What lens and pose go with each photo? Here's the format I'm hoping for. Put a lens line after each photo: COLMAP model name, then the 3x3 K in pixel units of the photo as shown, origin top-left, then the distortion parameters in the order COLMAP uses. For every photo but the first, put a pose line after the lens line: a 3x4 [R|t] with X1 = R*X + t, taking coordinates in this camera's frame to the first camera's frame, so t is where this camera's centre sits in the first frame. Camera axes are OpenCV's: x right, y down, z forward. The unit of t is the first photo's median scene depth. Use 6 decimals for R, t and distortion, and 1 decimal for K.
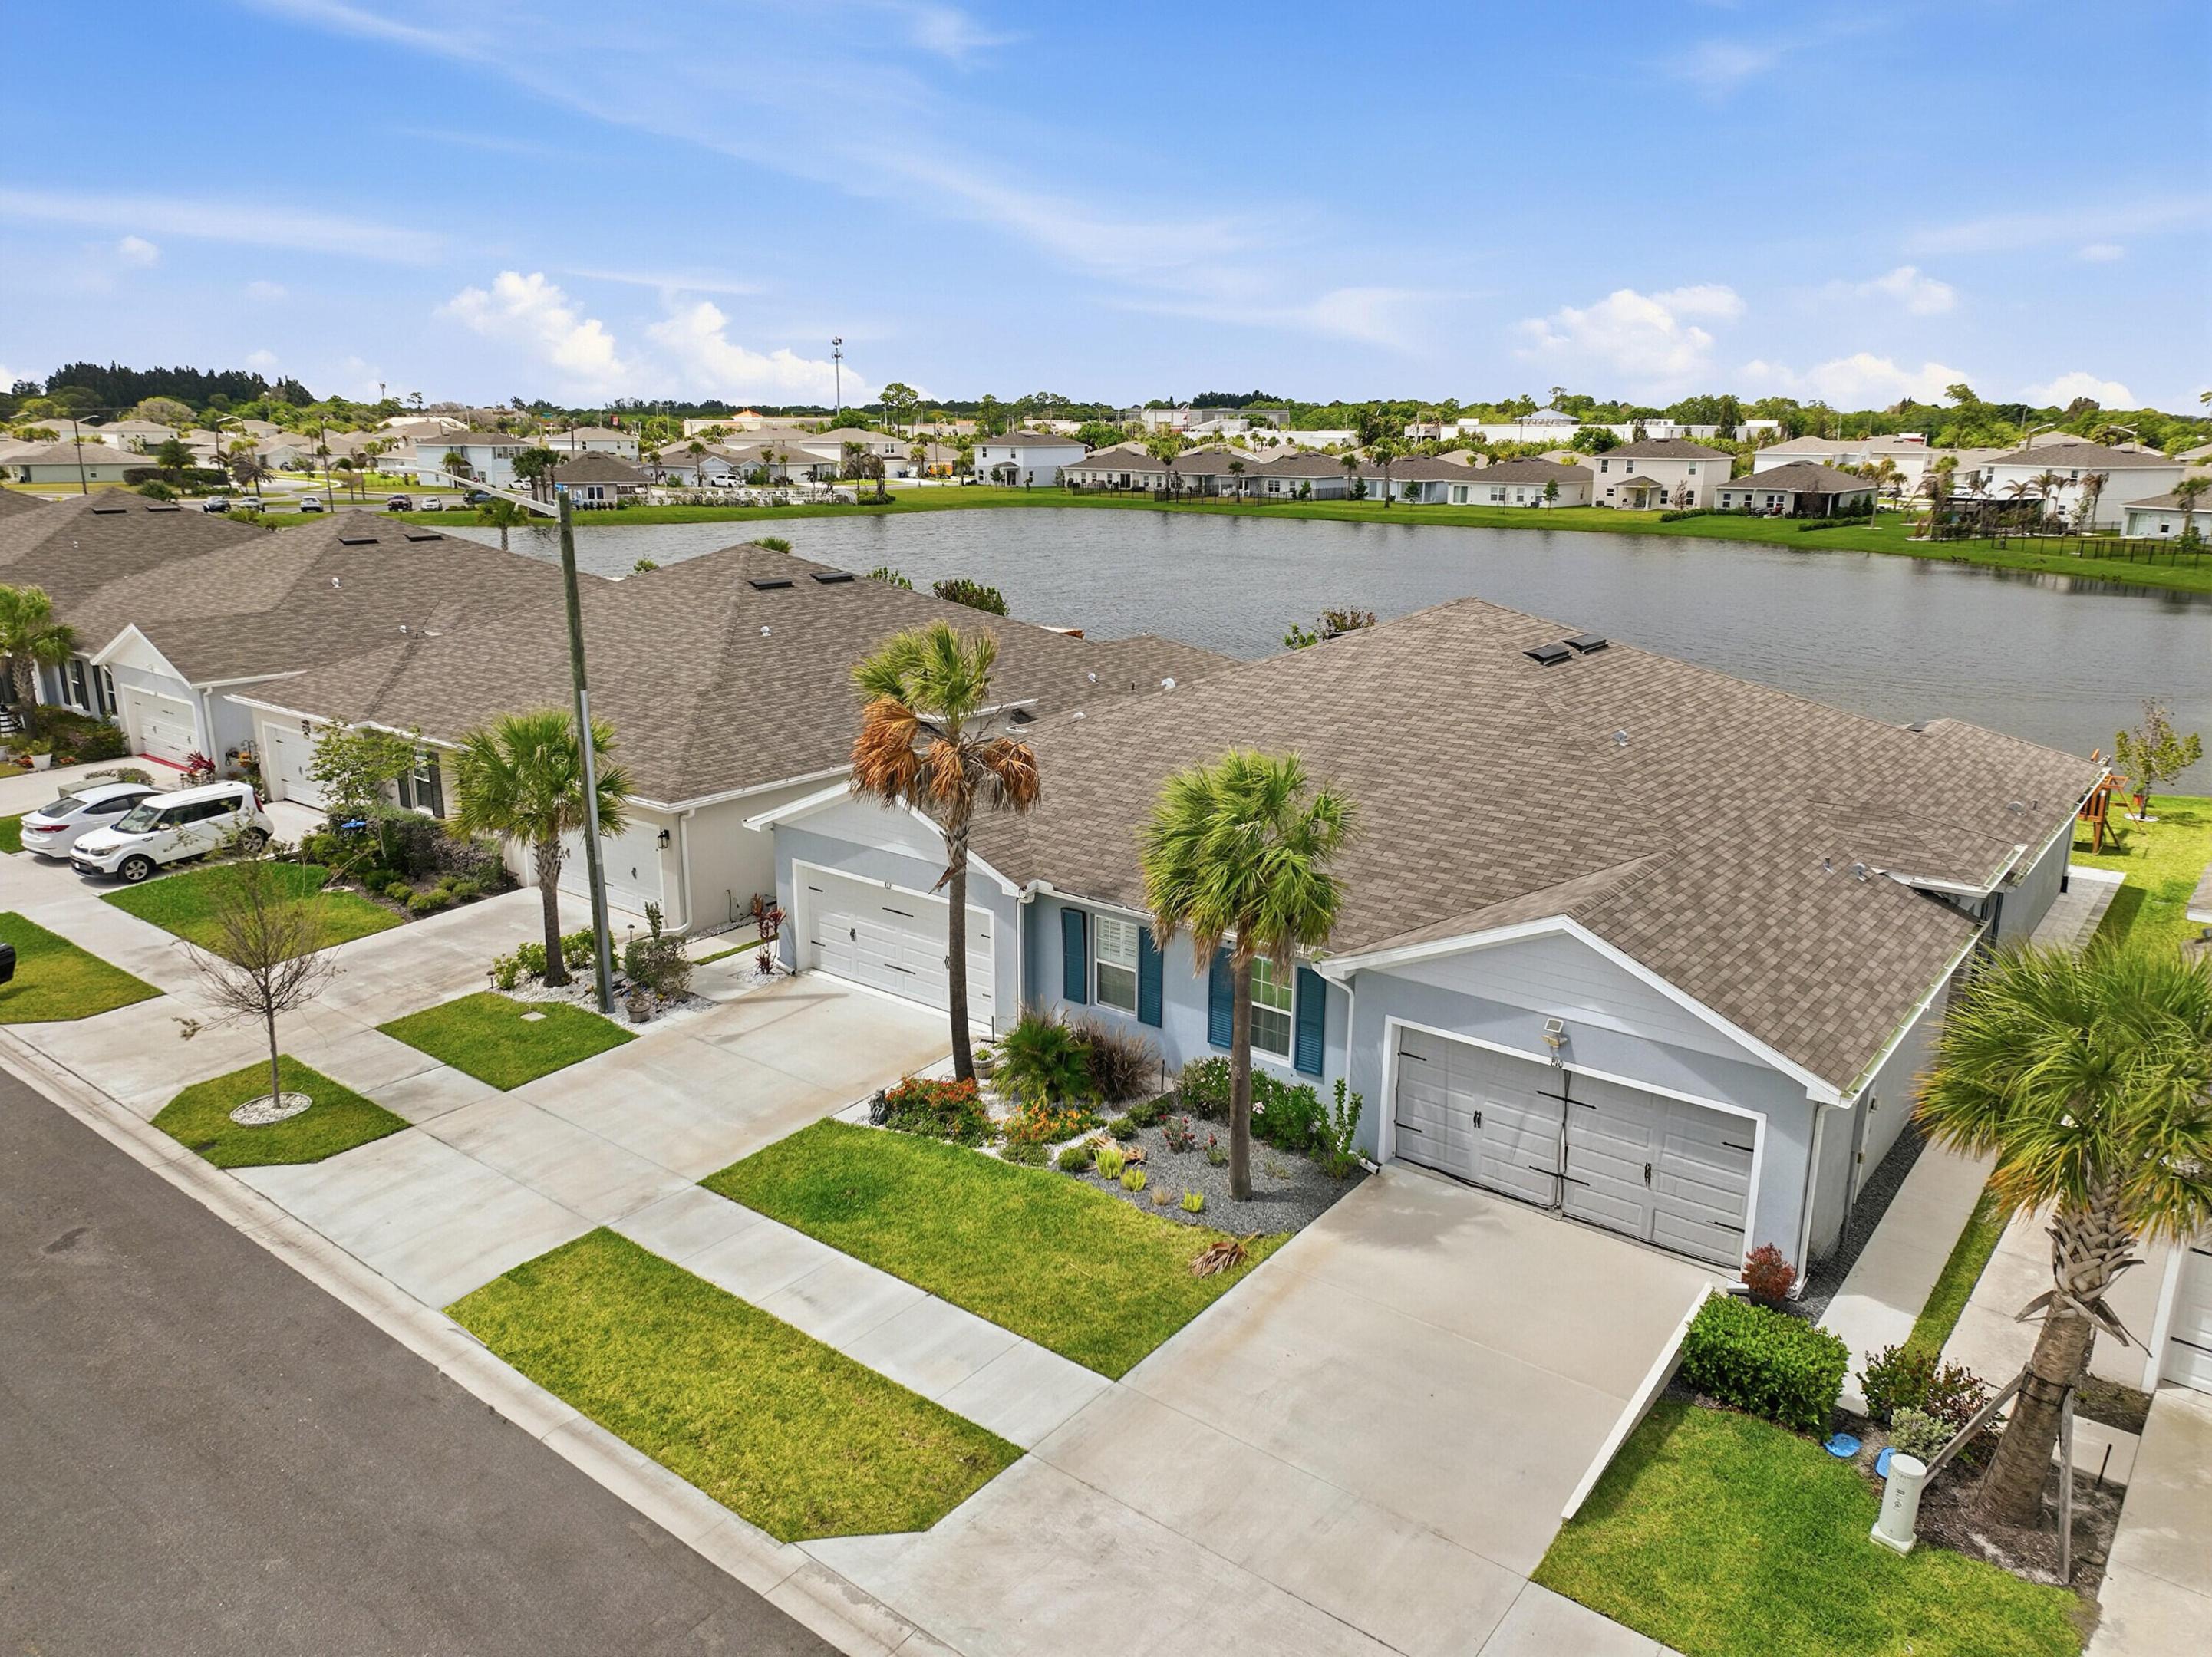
lens RADIAL K [[1551.0, 0, 1106.0], [0, 1551.0, 828.5], [0, 0, 1]] dist [0.004483, 0.004928]
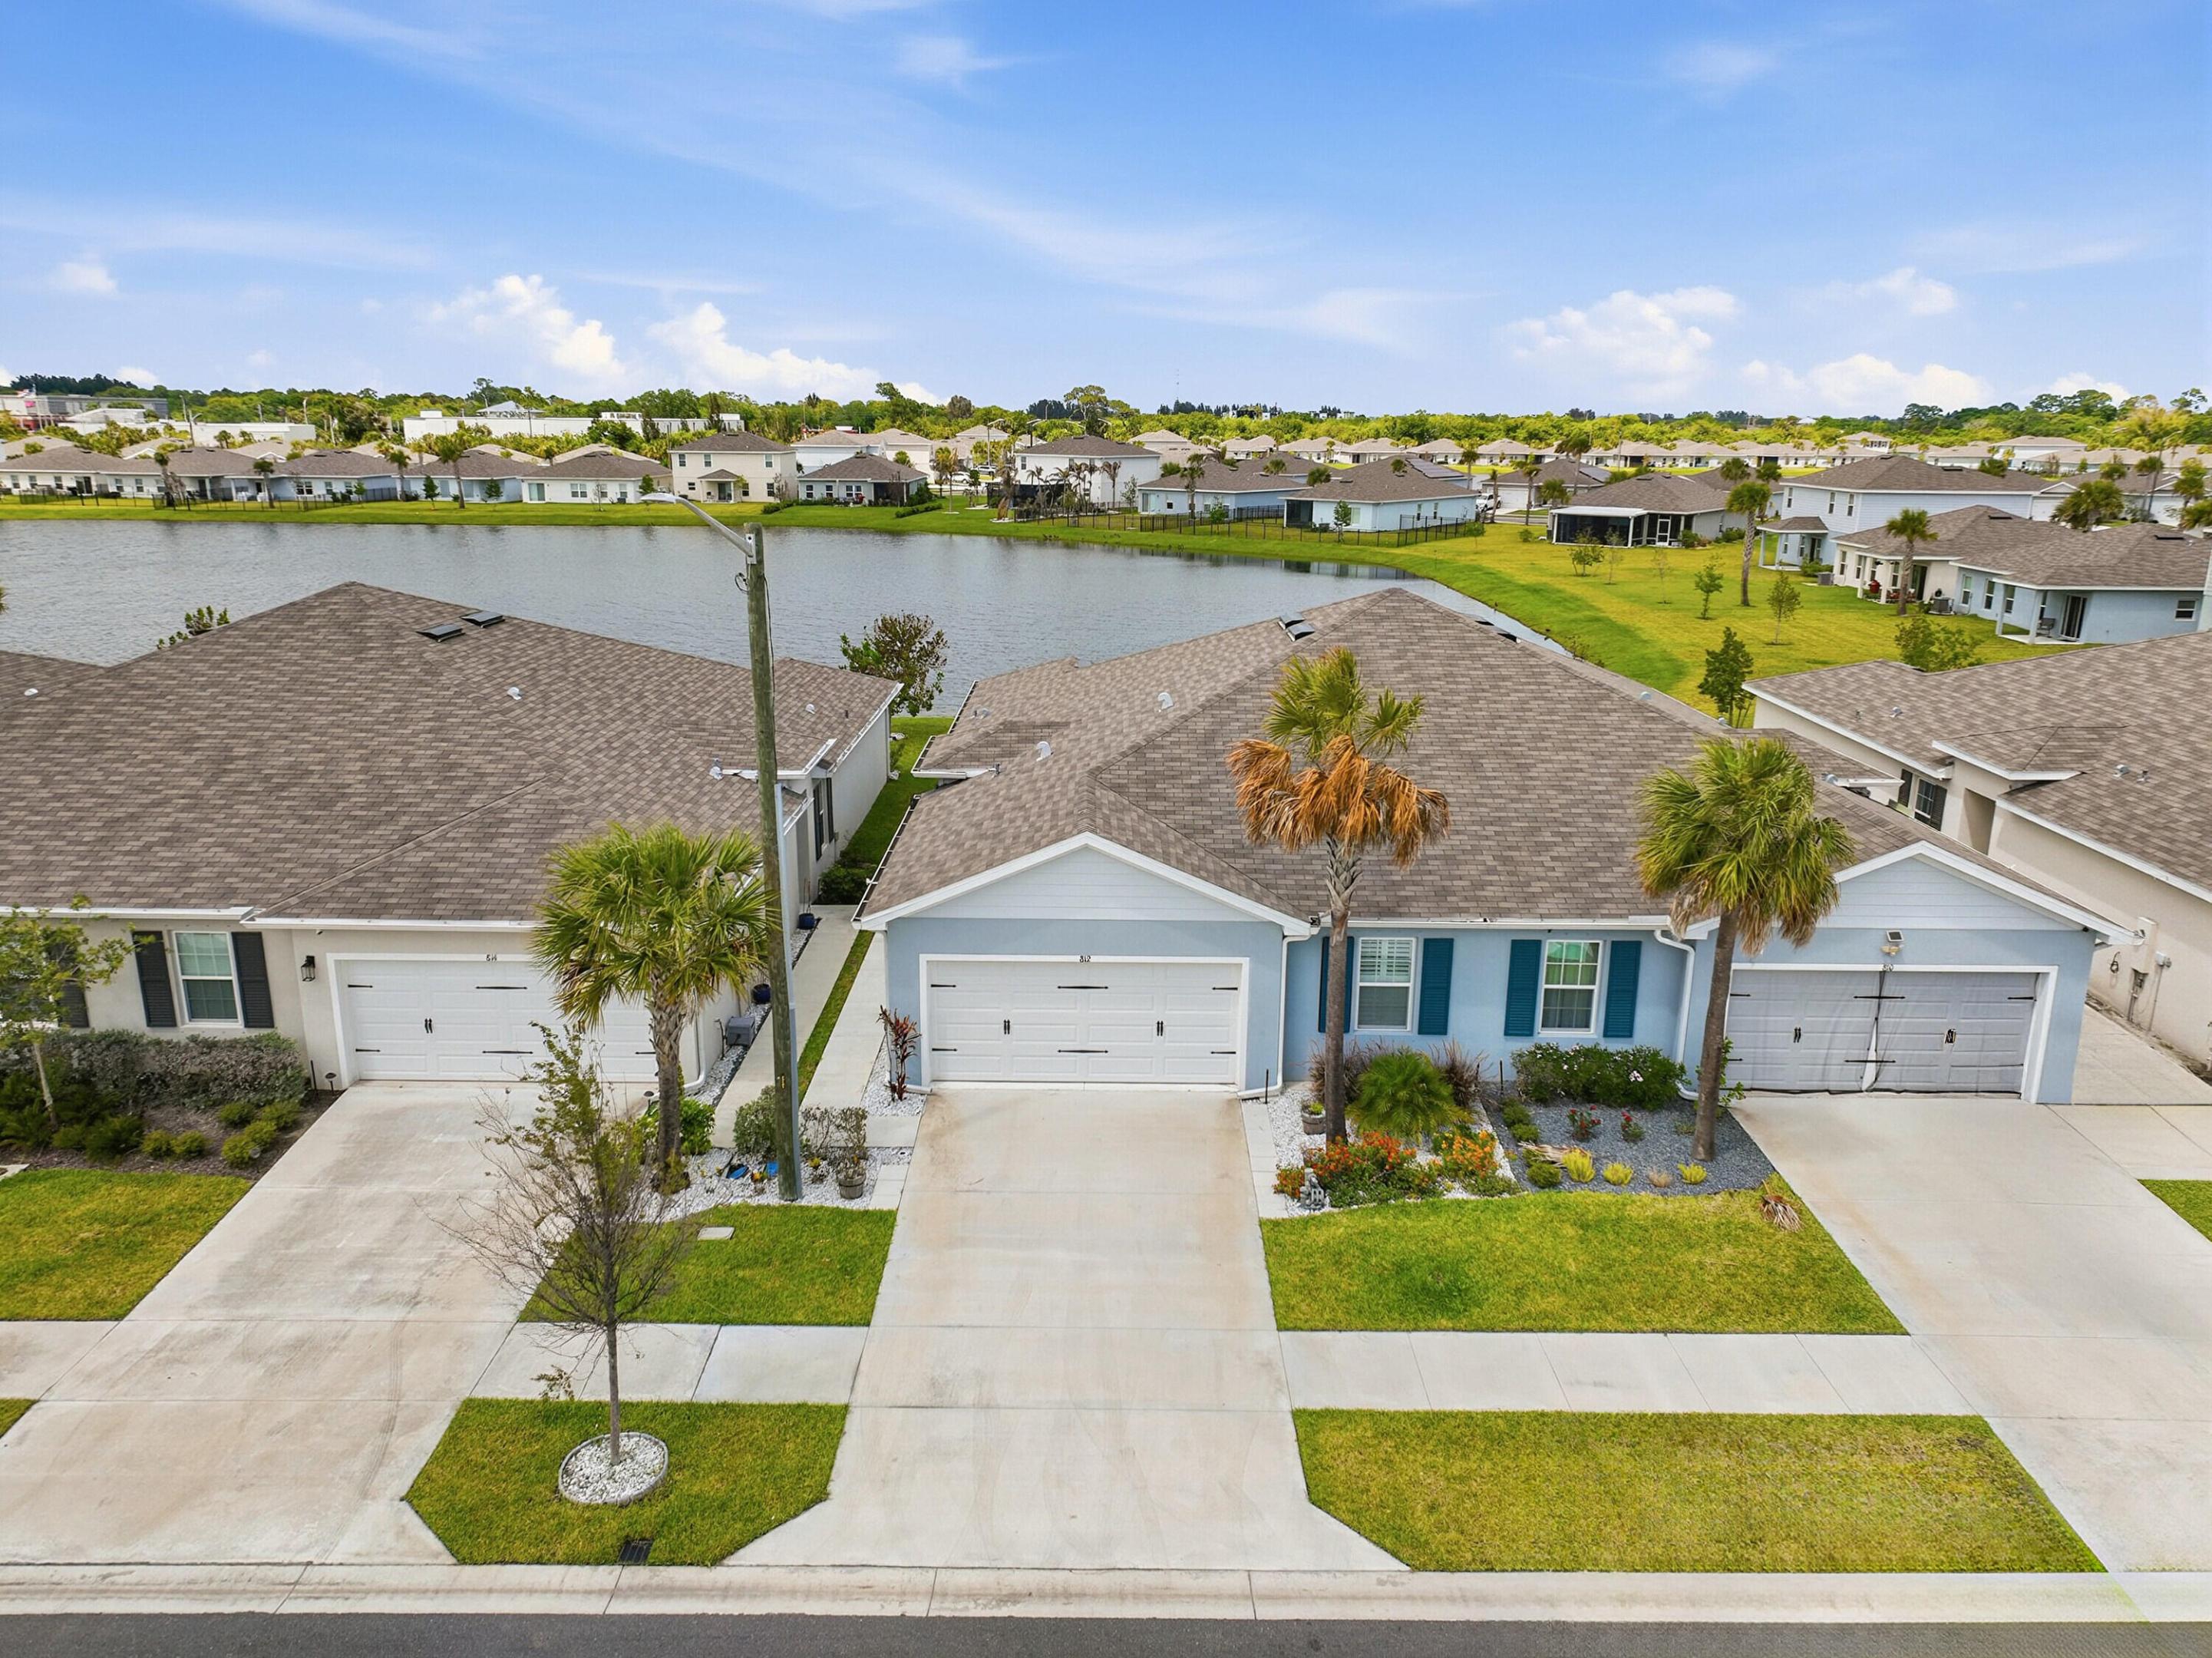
lens RADIAL K [[1551.2, 0, 1106.0], [0, 1551.2, 829.0], [0, 0, 1]] dist [0.004483, 0.004928]
pose [[0.788004, -0.156342, 0.595488, -0.592644], [0.153438, 0.986572, 0.055976, -0.076121], [-0.596243, 0.047261, 0.801411, 0.270805]]
